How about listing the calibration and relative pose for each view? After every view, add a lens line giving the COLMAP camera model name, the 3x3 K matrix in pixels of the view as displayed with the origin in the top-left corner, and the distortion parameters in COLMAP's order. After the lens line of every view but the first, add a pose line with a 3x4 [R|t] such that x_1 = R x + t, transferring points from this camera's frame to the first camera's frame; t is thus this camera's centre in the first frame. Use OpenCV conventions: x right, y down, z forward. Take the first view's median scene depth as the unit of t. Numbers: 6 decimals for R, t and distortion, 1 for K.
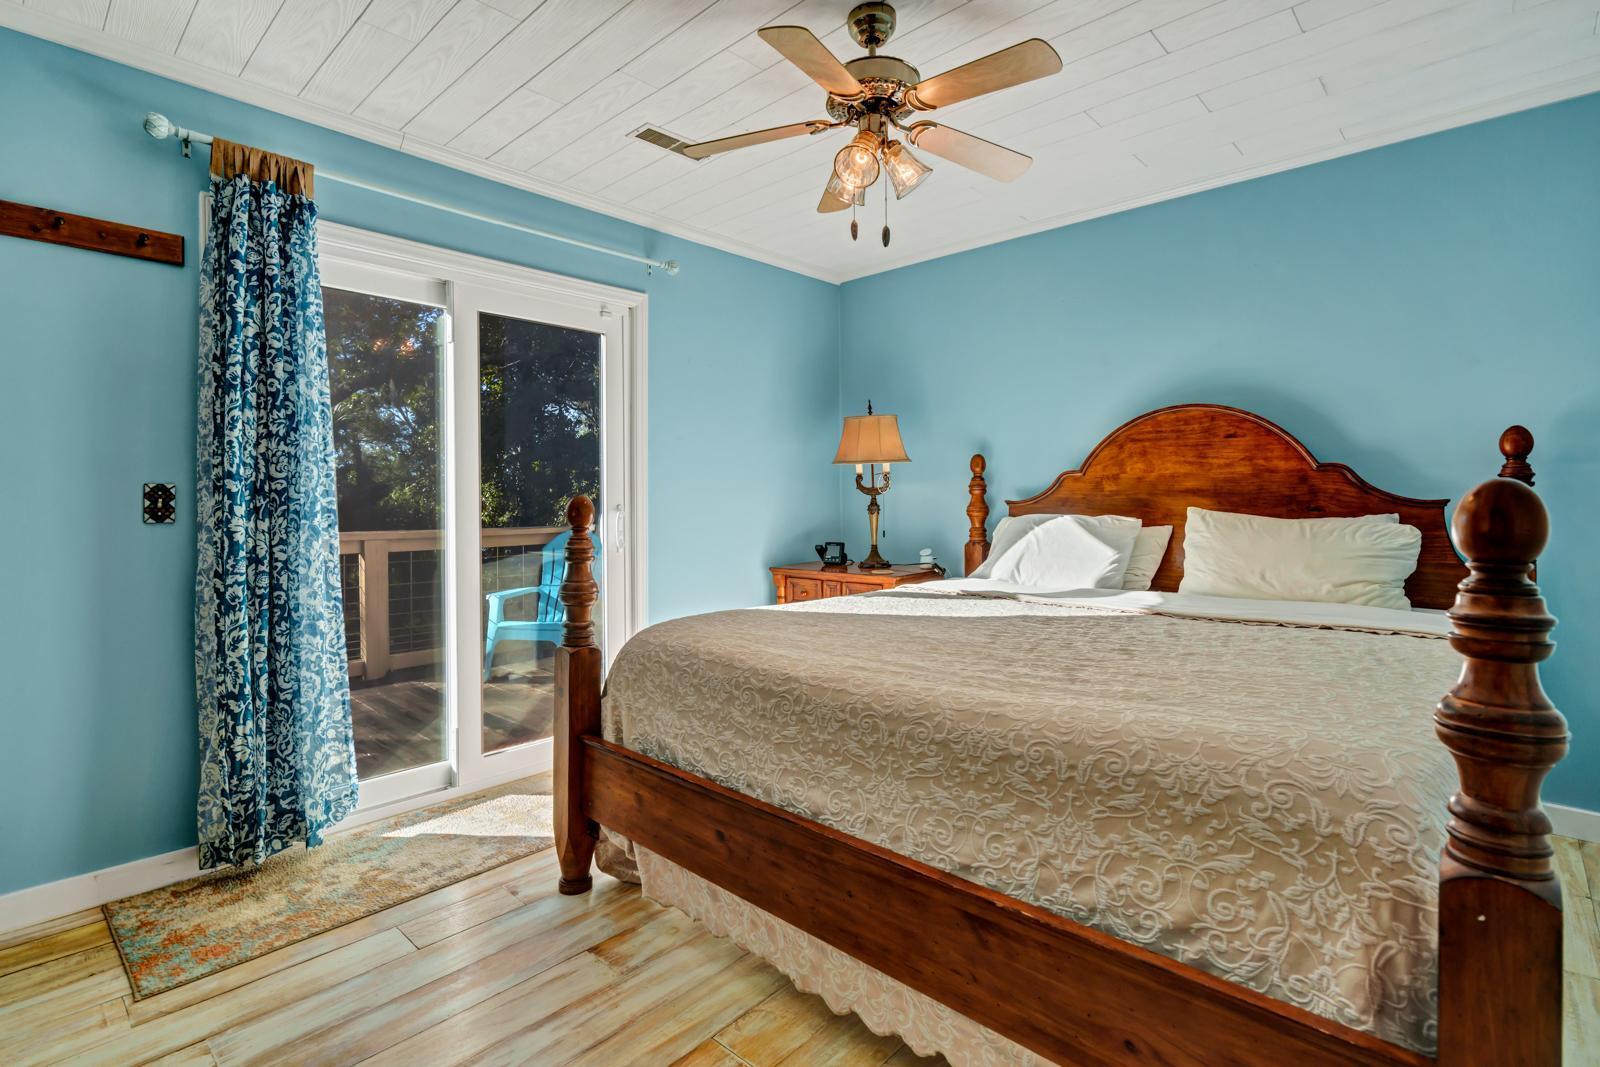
lens RADIAL K [[763.9, 0, 802.6], [0, 763.9, 524.0], [0, 0, 1]] dist [-0.003724, 0.001319]
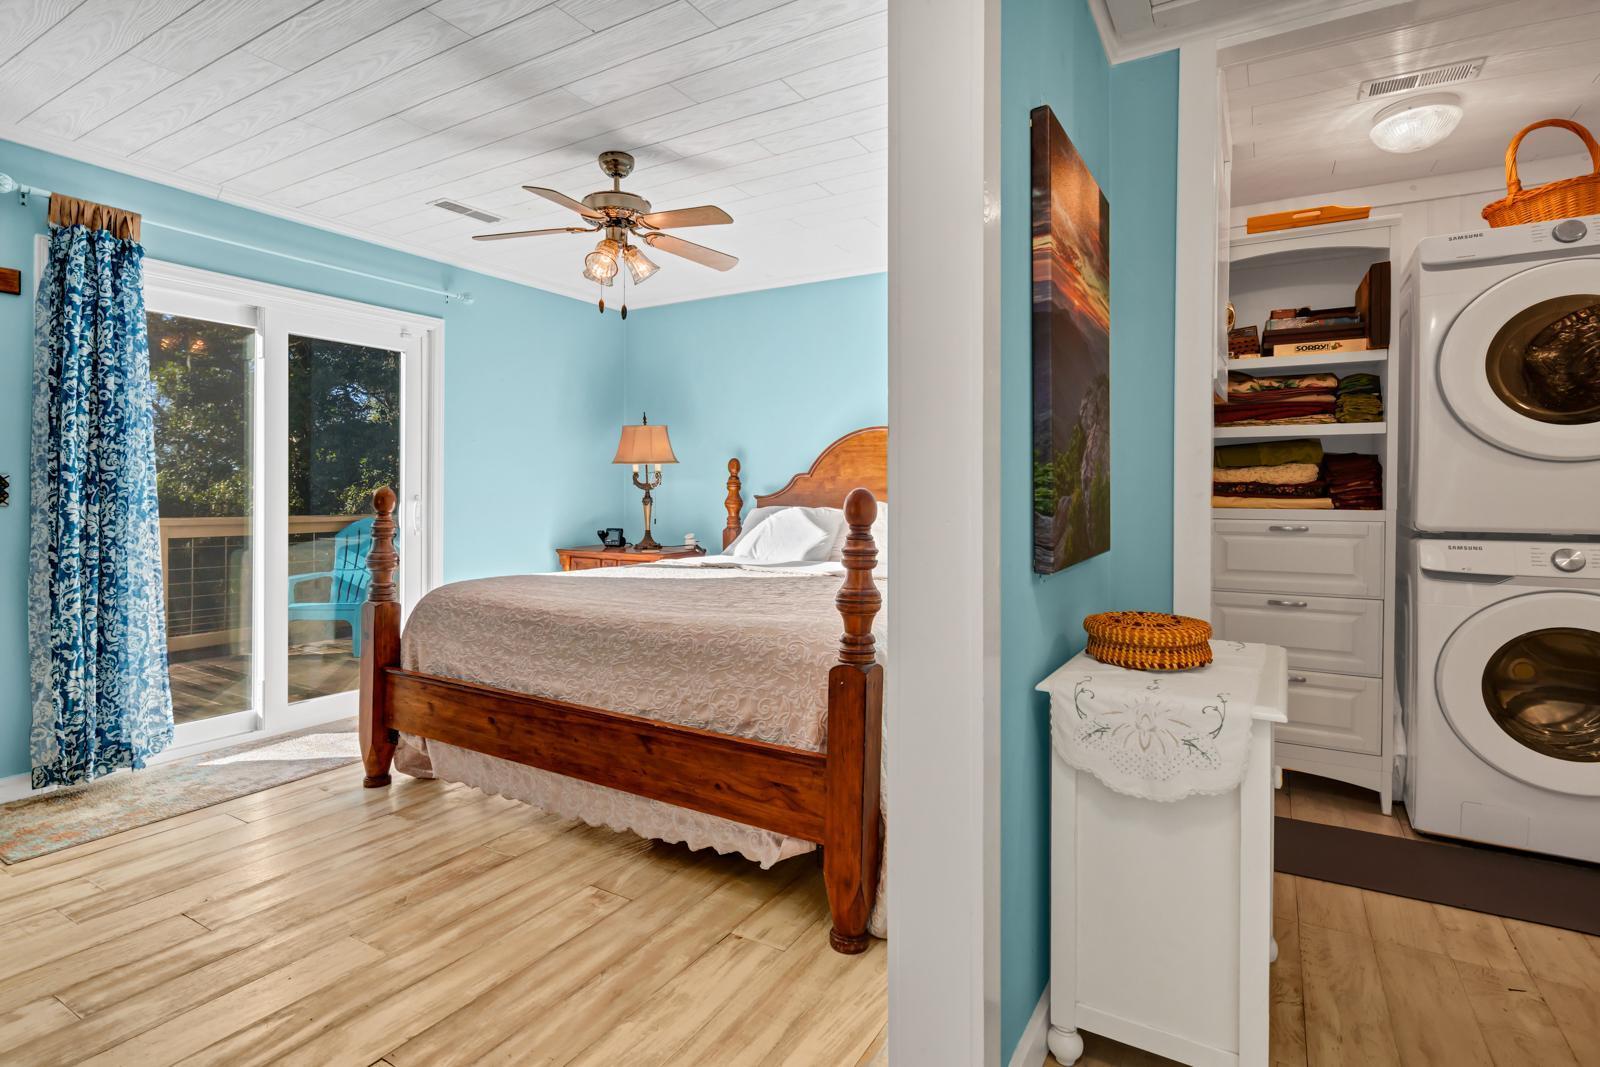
lens RADIAL K [[763.9, 0, 846.6], [0, 763.9, 507.3], [0, 0, 1]] dist [-0.003724, 0.001319]
pose [[0.961212, 0.007085, 0.275719, 0.119201], [-0.003472, 0.999902, -0.013589, 0.011621], [-0.275788, 0.012105, 0.961142, -0.512027]]
